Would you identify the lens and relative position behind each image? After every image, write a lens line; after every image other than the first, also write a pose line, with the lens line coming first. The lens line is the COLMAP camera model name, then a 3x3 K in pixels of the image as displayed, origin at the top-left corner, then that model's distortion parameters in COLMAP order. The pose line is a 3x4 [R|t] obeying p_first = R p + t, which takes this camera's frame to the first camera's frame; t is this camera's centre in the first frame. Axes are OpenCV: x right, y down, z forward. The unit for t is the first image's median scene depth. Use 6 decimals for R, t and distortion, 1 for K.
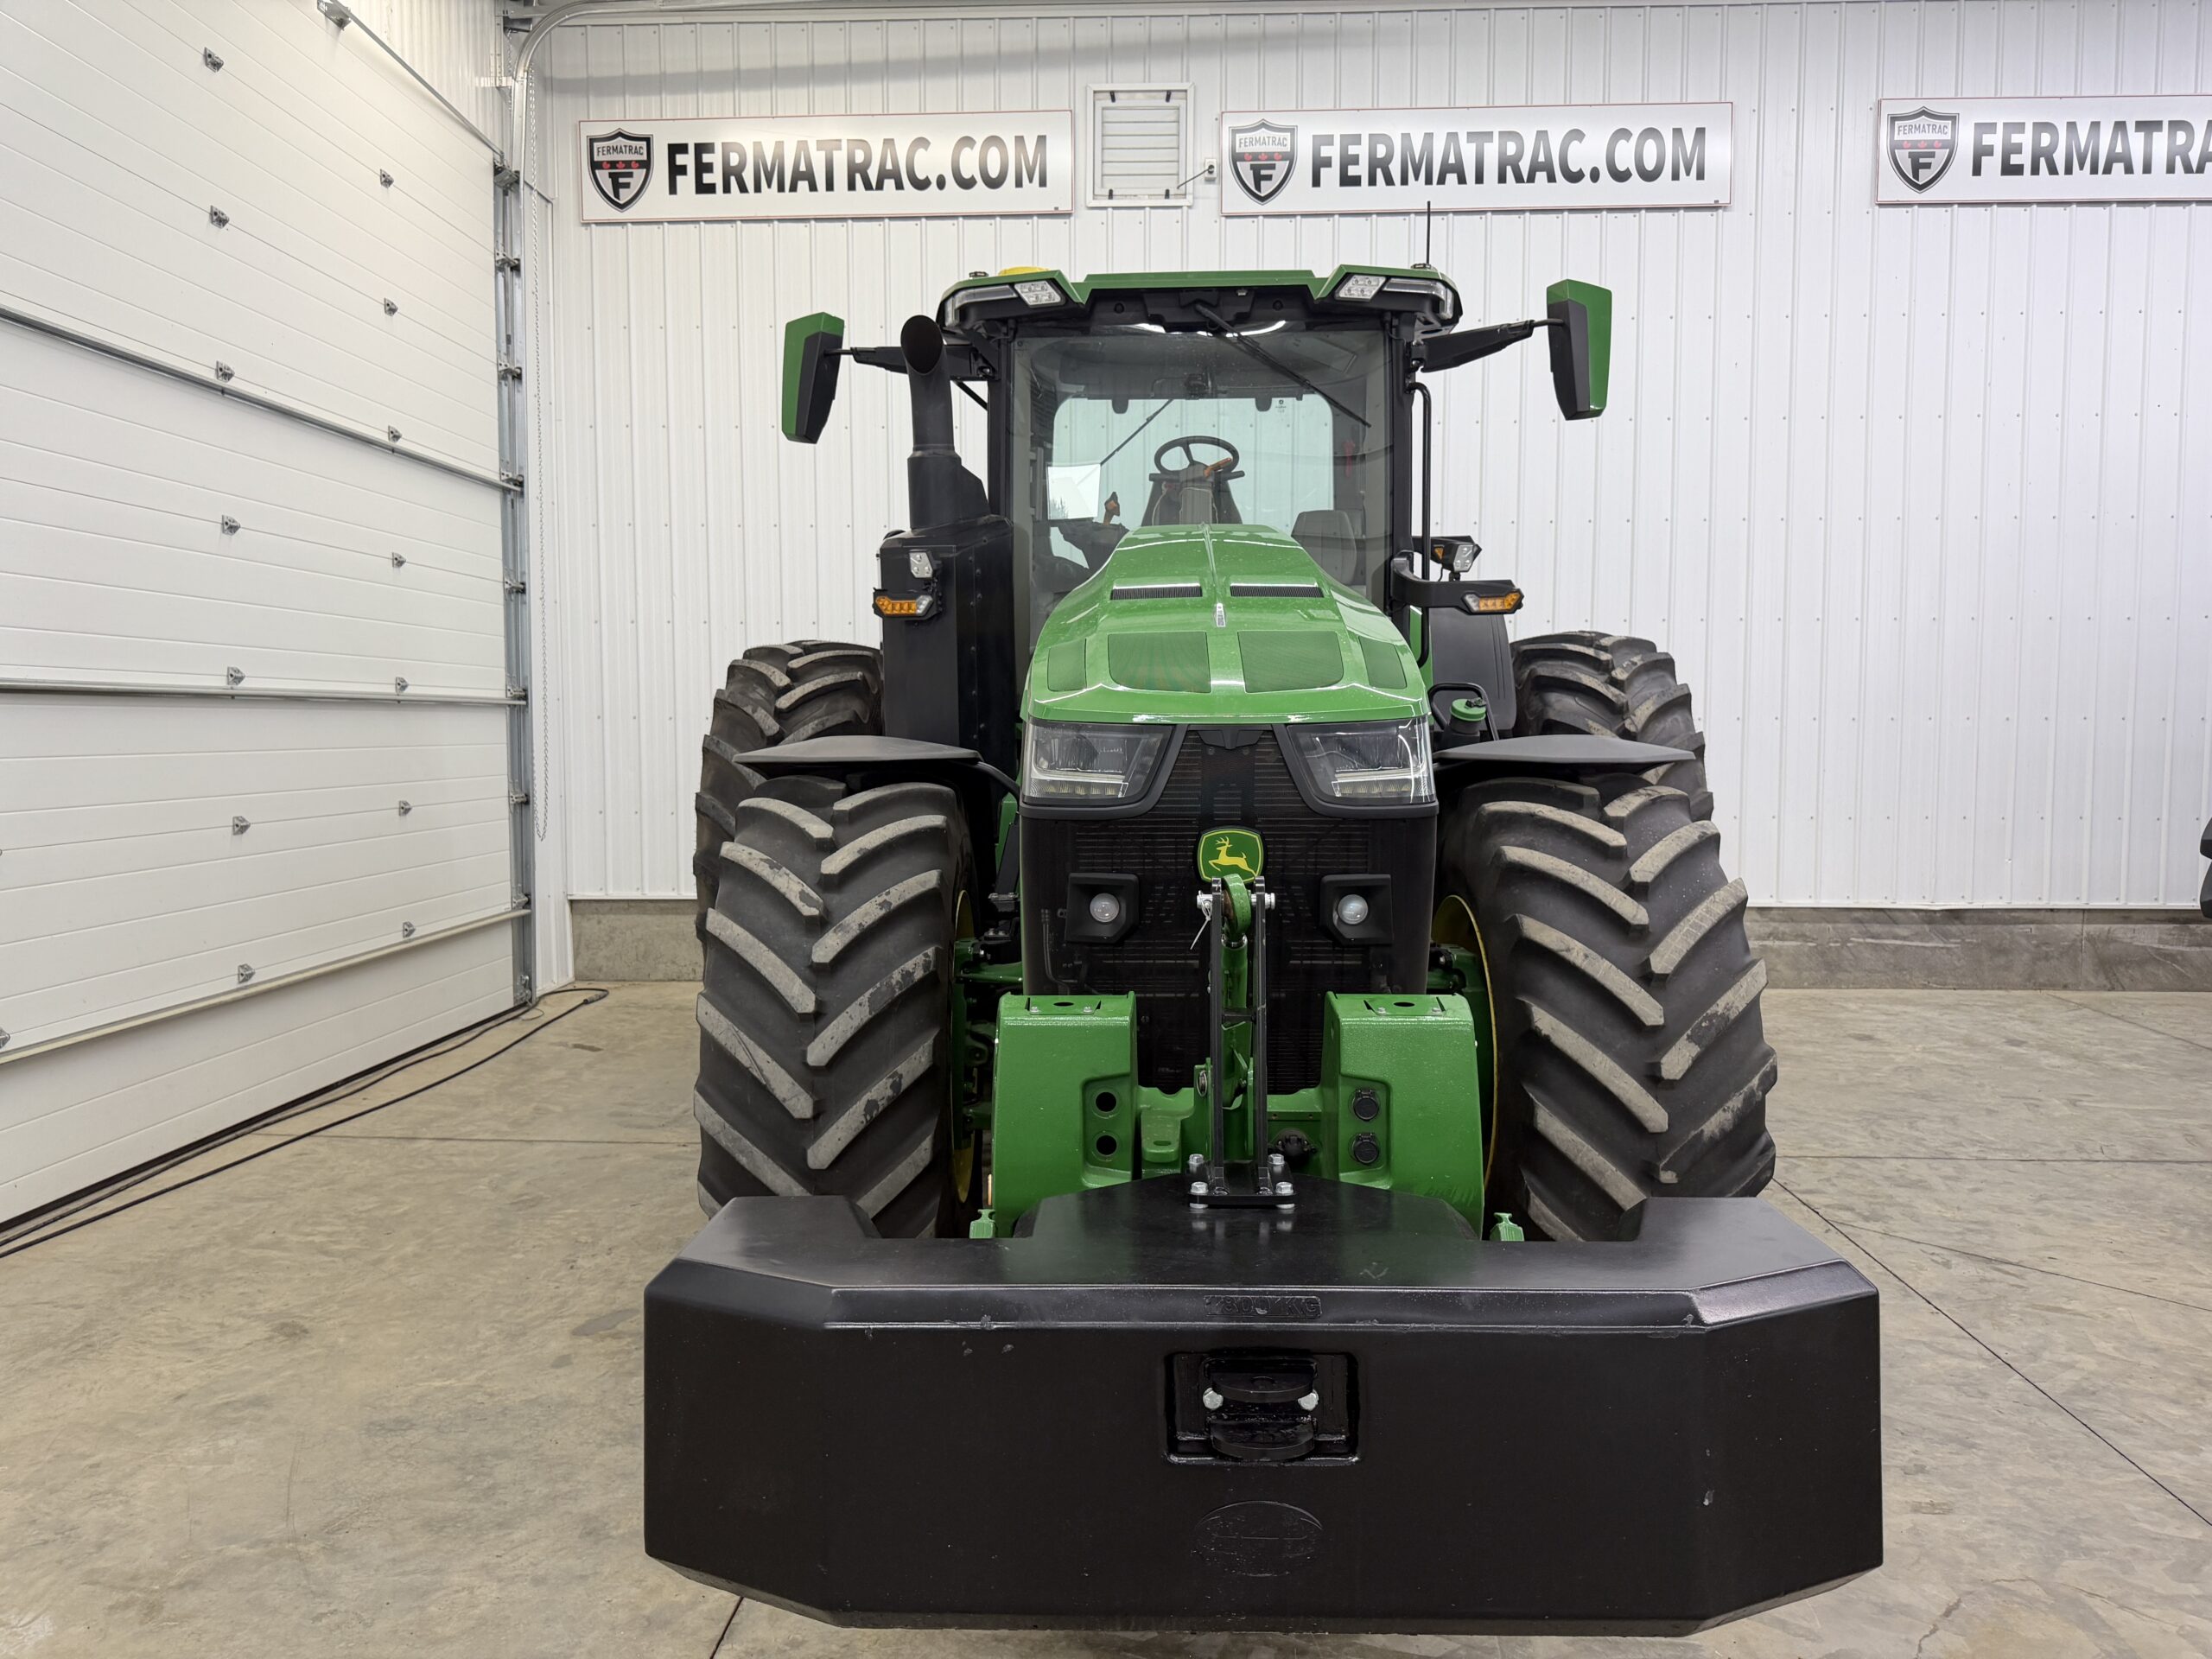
lens RADIAL K [[1572.2, 0, 1106.0], [0, 1572.2, 829.5], [0, 0, 1]] dist [0.032675, -0.037607]
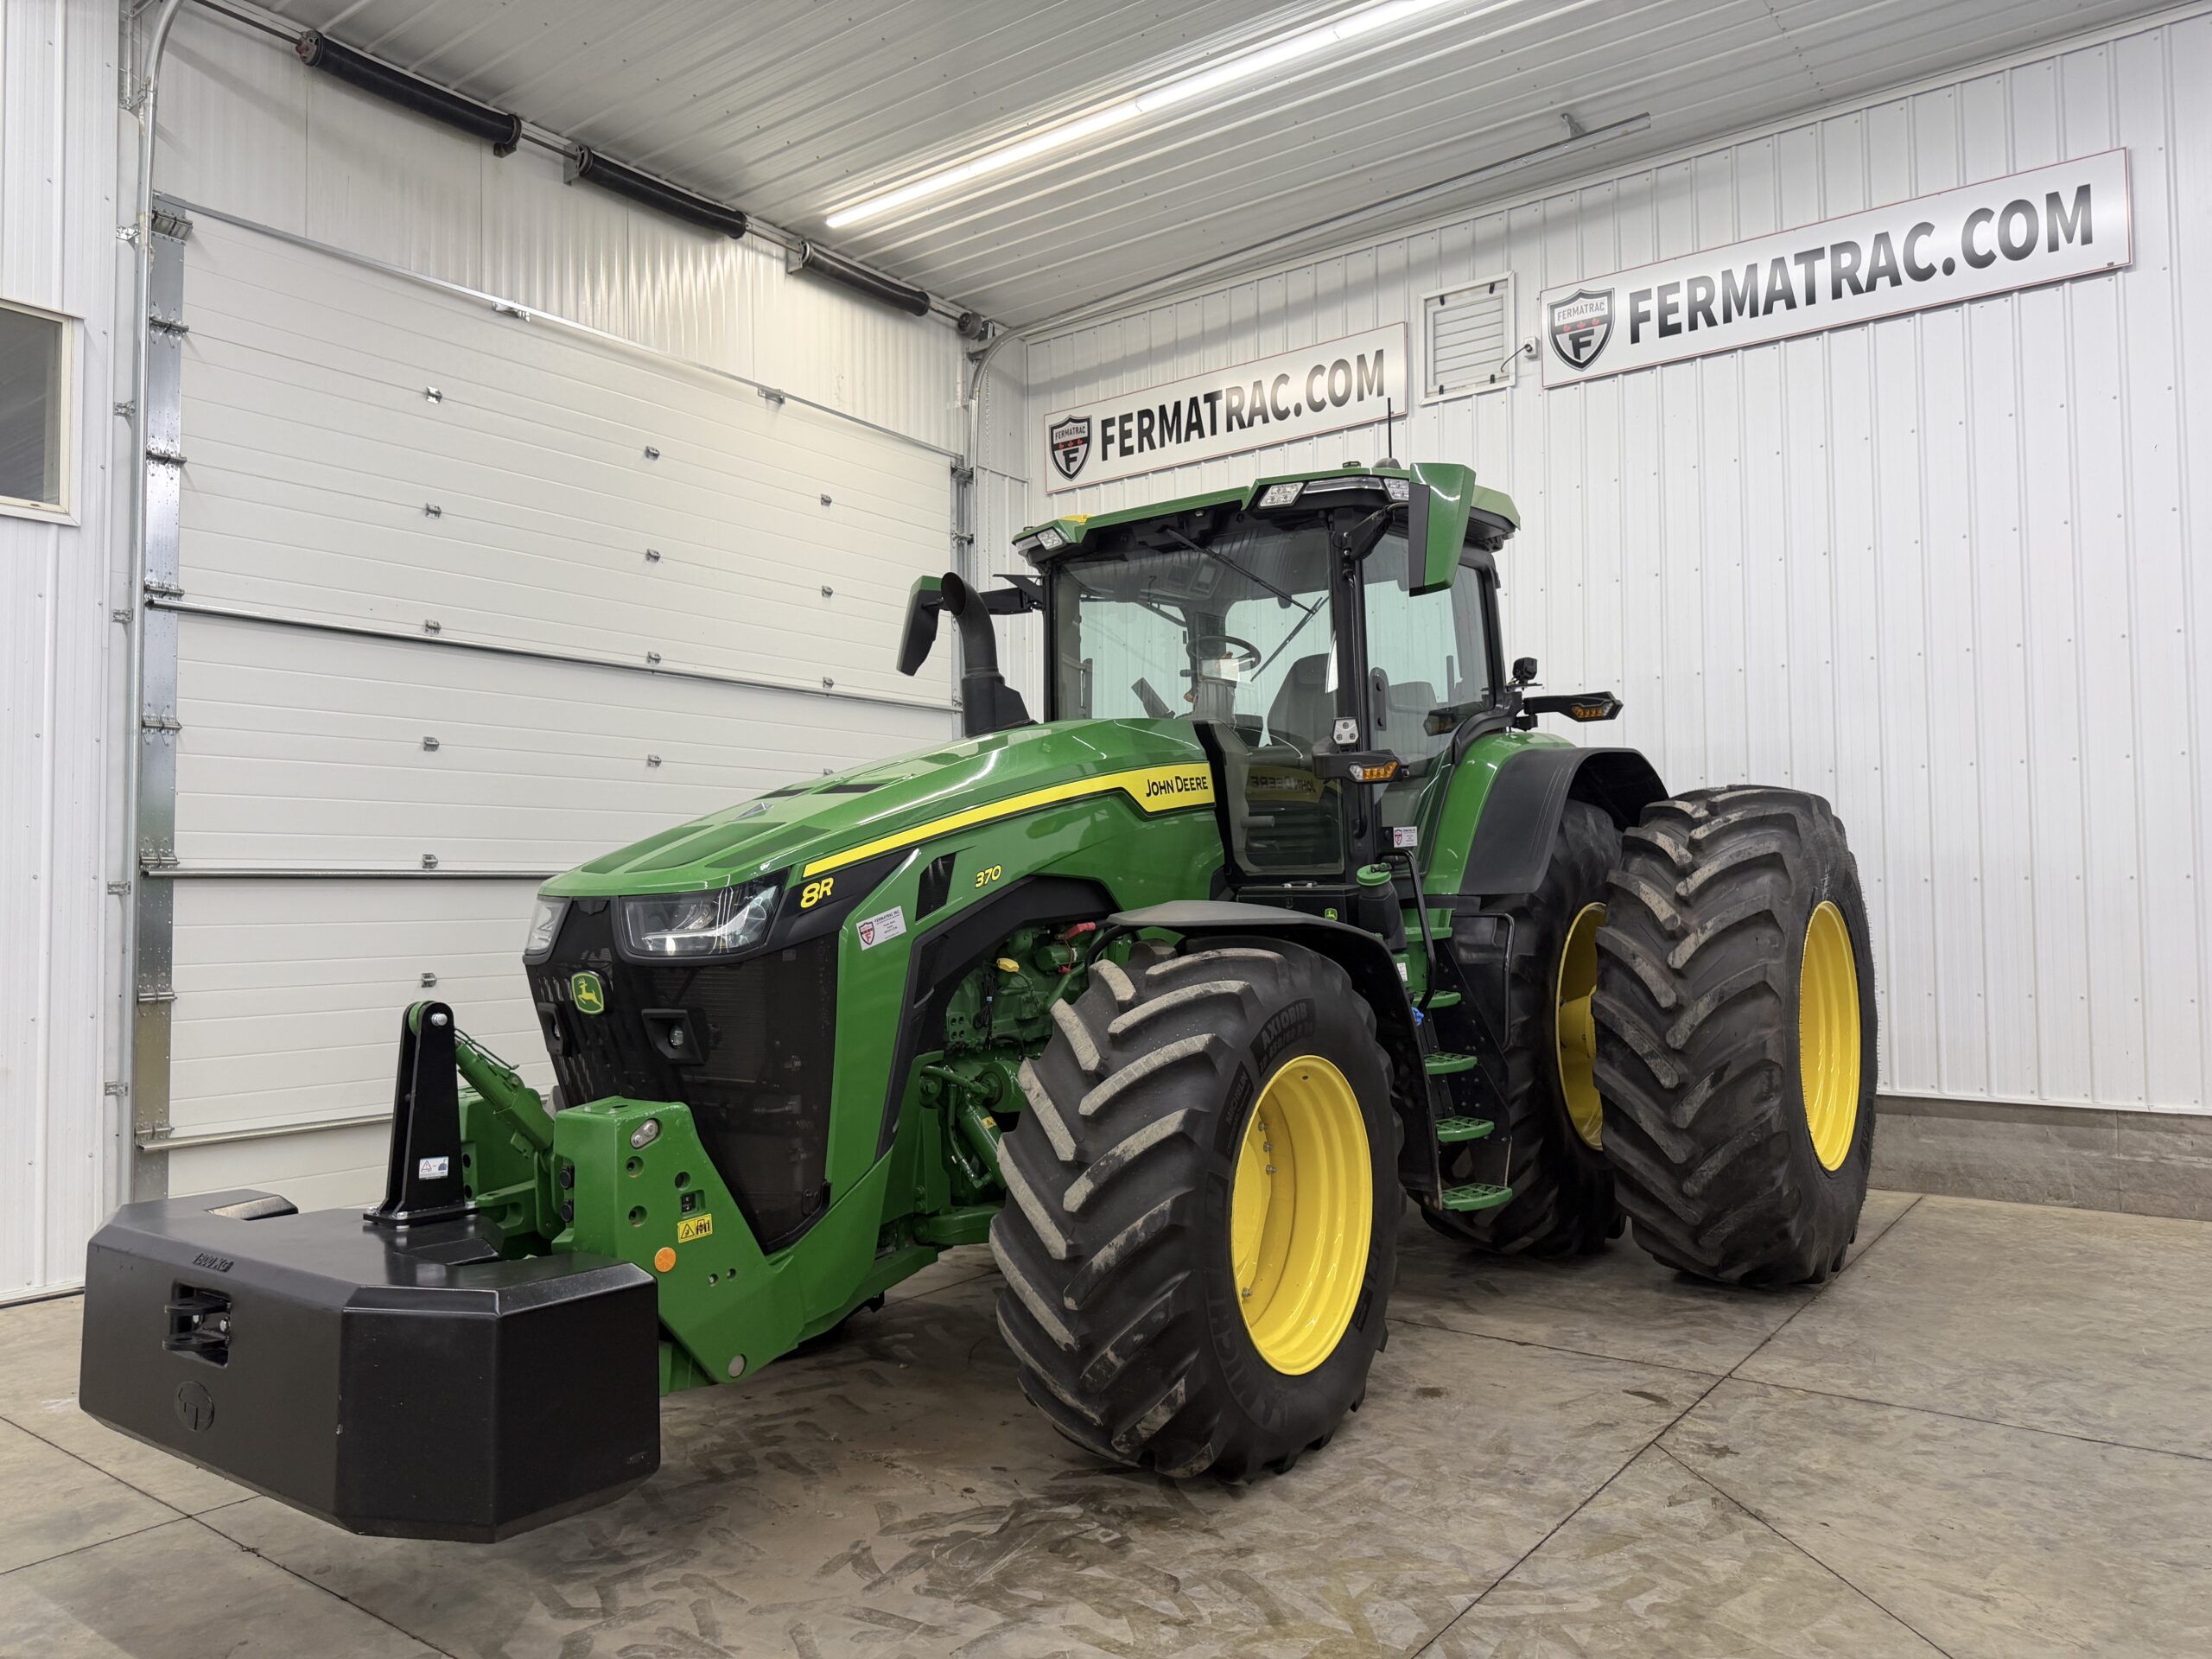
lens RADIAL K [[1577.6, 0, 1093.2], [0, 1577.6, 860.2], [0, 0, 1]] dist [0.032011, -0.052906]
pose [[0.816282, -0.020570, -0.577287, 0.422950], [-0.020213, 0.997737, -0.064134, -0.015343], [0.577300, 0.064020, 0.814019, 0.021958]]
